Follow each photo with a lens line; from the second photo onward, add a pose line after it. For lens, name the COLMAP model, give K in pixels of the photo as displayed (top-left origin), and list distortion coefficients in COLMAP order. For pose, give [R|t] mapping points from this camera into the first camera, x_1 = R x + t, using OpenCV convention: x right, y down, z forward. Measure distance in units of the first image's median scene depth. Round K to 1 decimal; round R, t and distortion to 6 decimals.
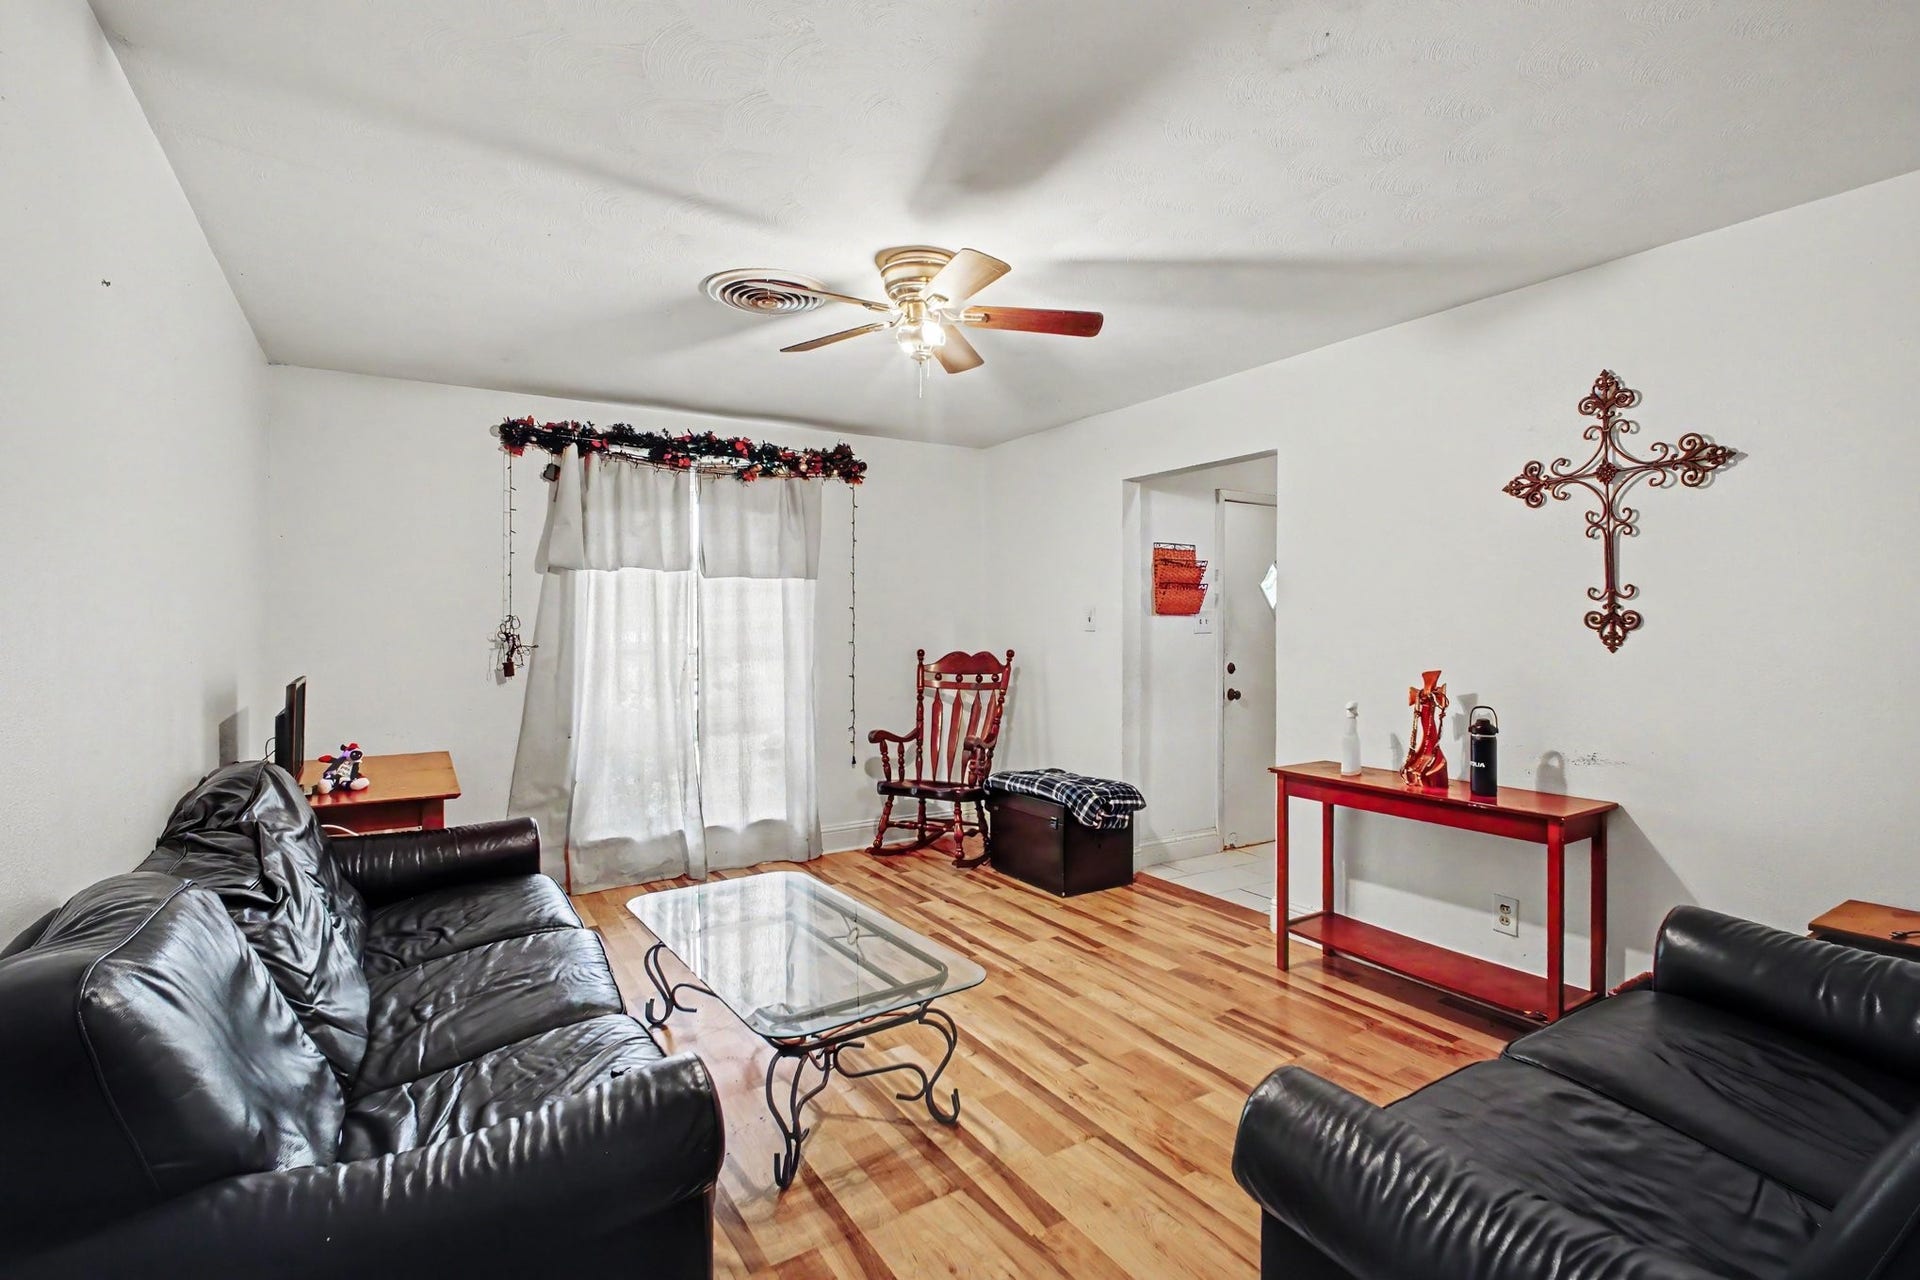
lens RADIAL K [[889.6, 0, 972.5], [0, 889.6, 625.7], [0, 0, 1]] dist [-0.000441, -0.000110]
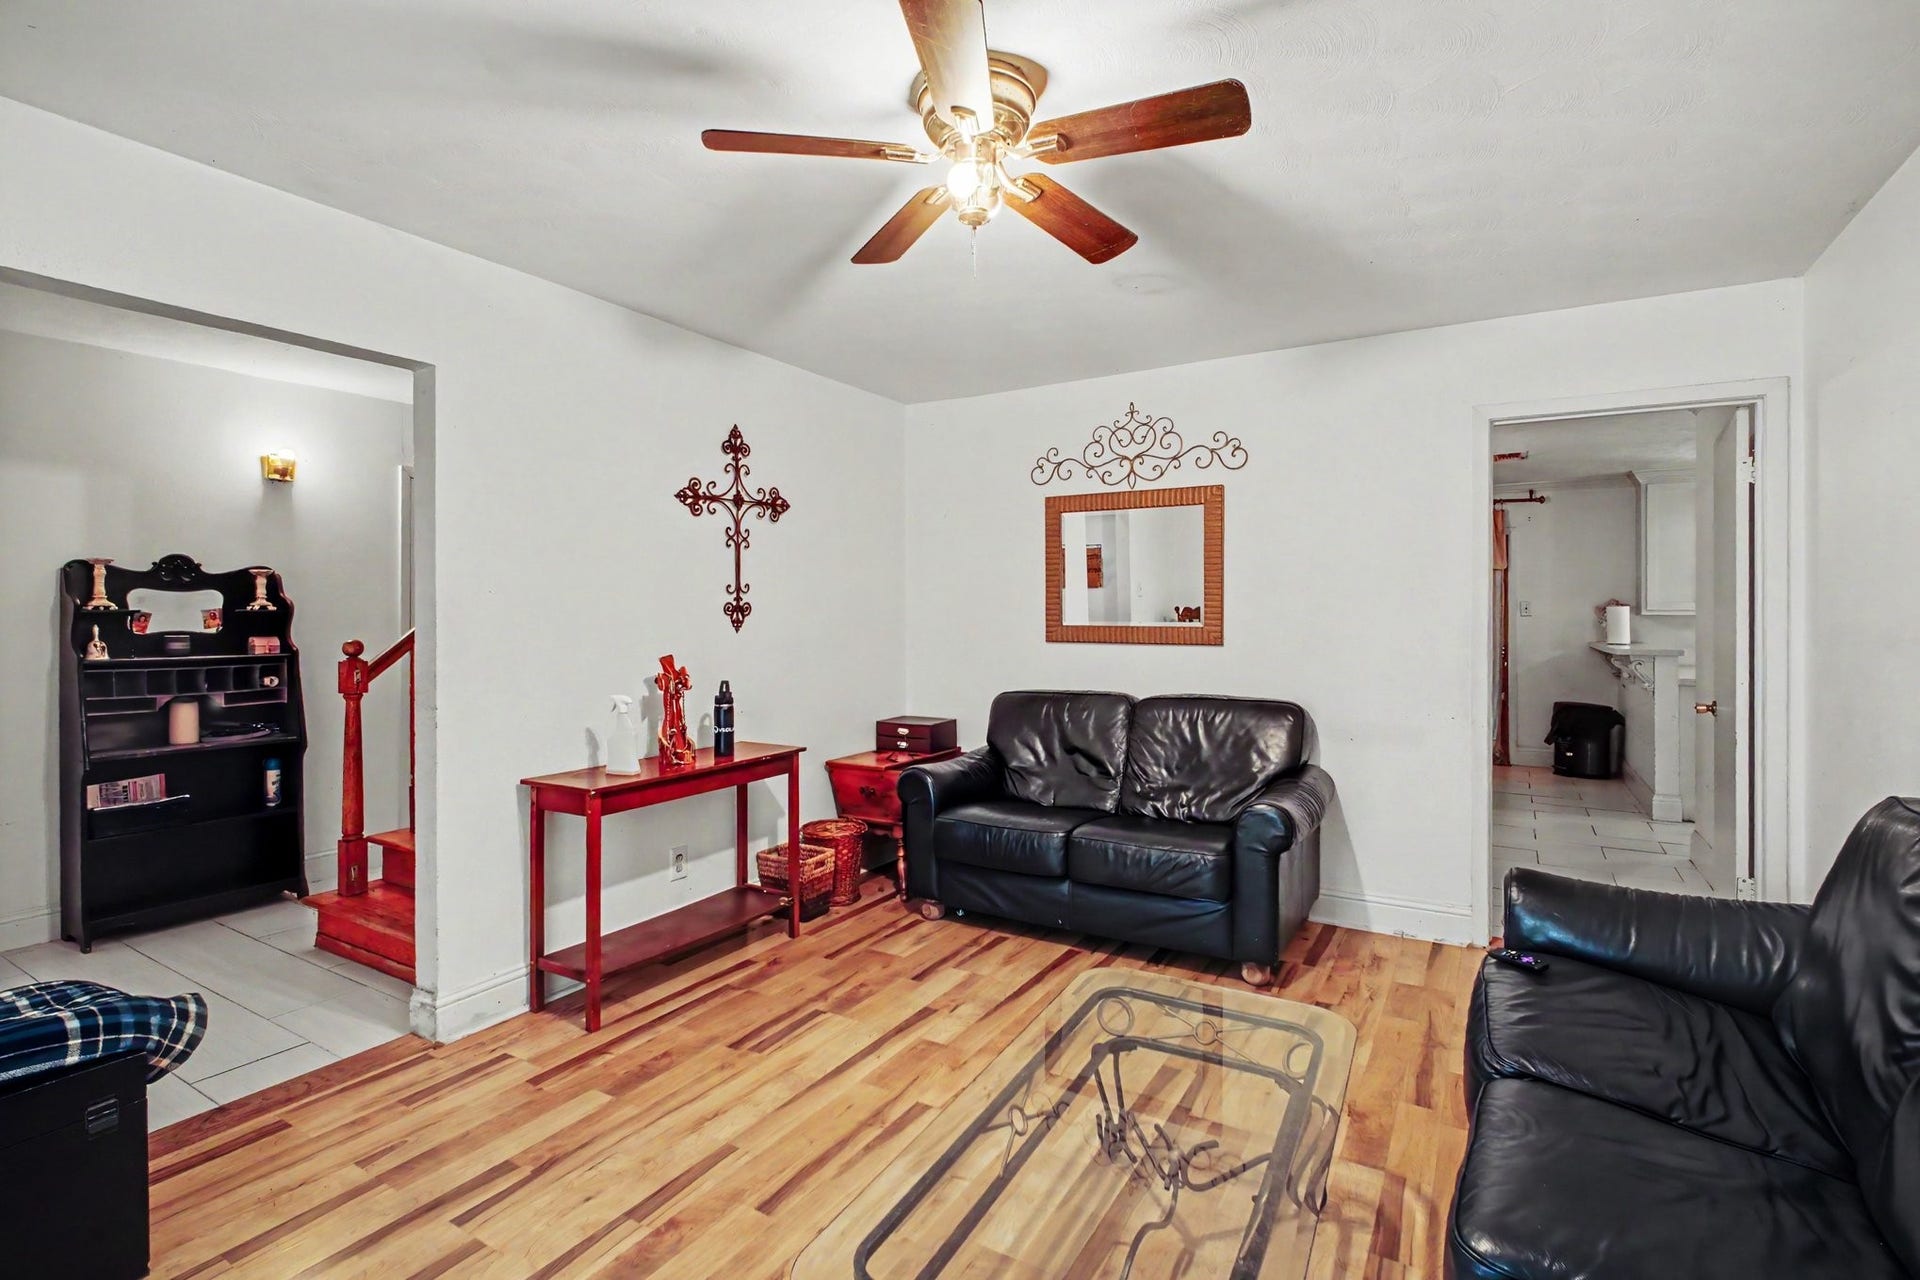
lens RADIAL K [[877.9, 0, 966.3], [0, 877.9, 611.1], [0, 0, 1]] dist [0.000058, 0.000072]
pose [[-0.434563, 0.004240, 0.900632, -0.641751], [0.002823, 0.999990, -0.003346, 0.002450], [-0.900637, 0.001088, -0.434571, 1.252840]]
